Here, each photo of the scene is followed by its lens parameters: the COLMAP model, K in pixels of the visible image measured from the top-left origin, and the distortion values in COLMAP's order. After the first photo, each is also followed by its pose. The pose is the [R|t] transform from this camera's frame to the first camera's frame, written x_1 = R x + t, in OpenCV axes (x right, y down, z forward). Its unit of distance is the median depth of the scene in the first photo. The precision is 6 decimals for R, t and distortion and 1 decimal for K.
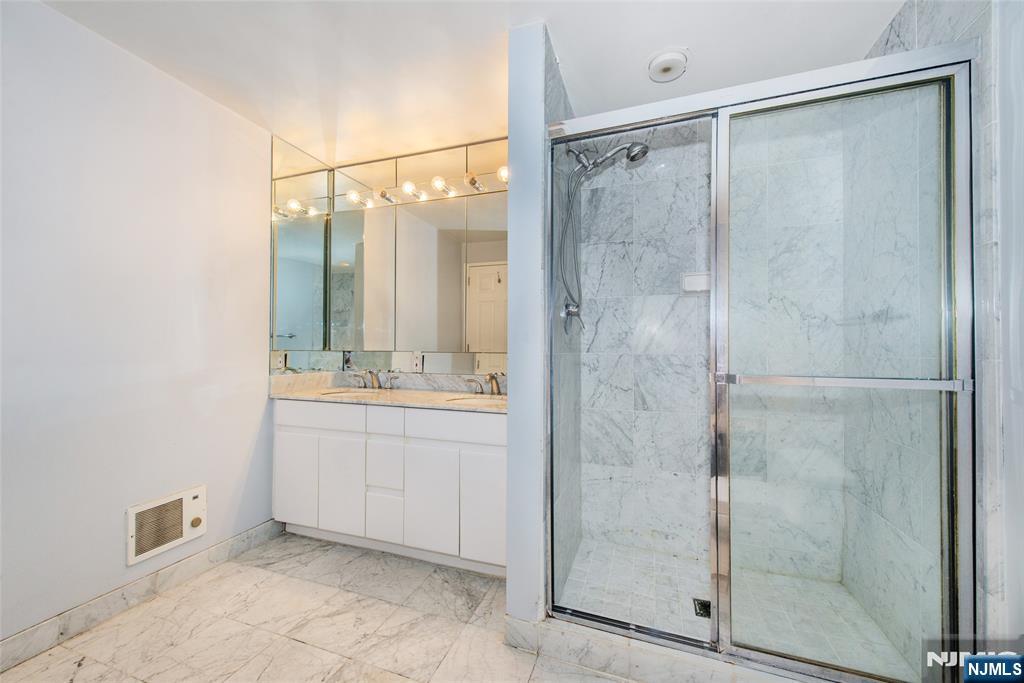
lens RADIAL K [[421.3, 0, 514.2], [0, 421.3, 342.0], [0, 0, 1]] dist [0.024275, -0.000295]
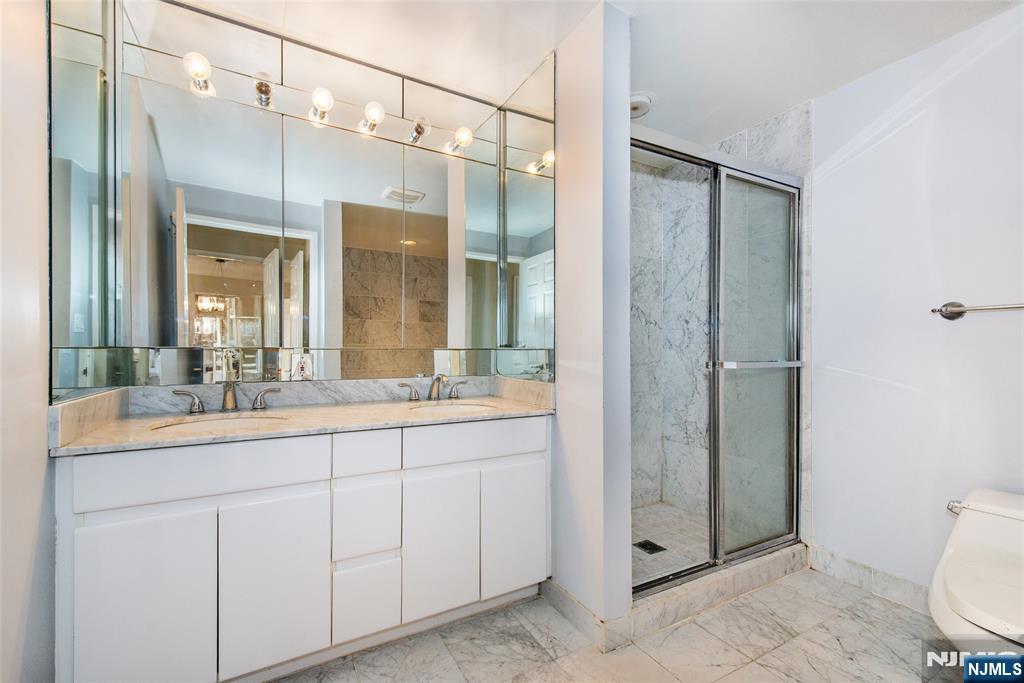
lens RADIAL K [[421.3, 0, 514.1], [0, 421.3, 346.8], [0, 0, 1]] dist [0.024275, -0.000295]
pose [[0.664689, -0.001421, 0.747119, -0.665852], [-0.008628, 0.999917, 0.009577, 0.013181], [-0.747070, -0.012812, 0.664621, 0.403624]]
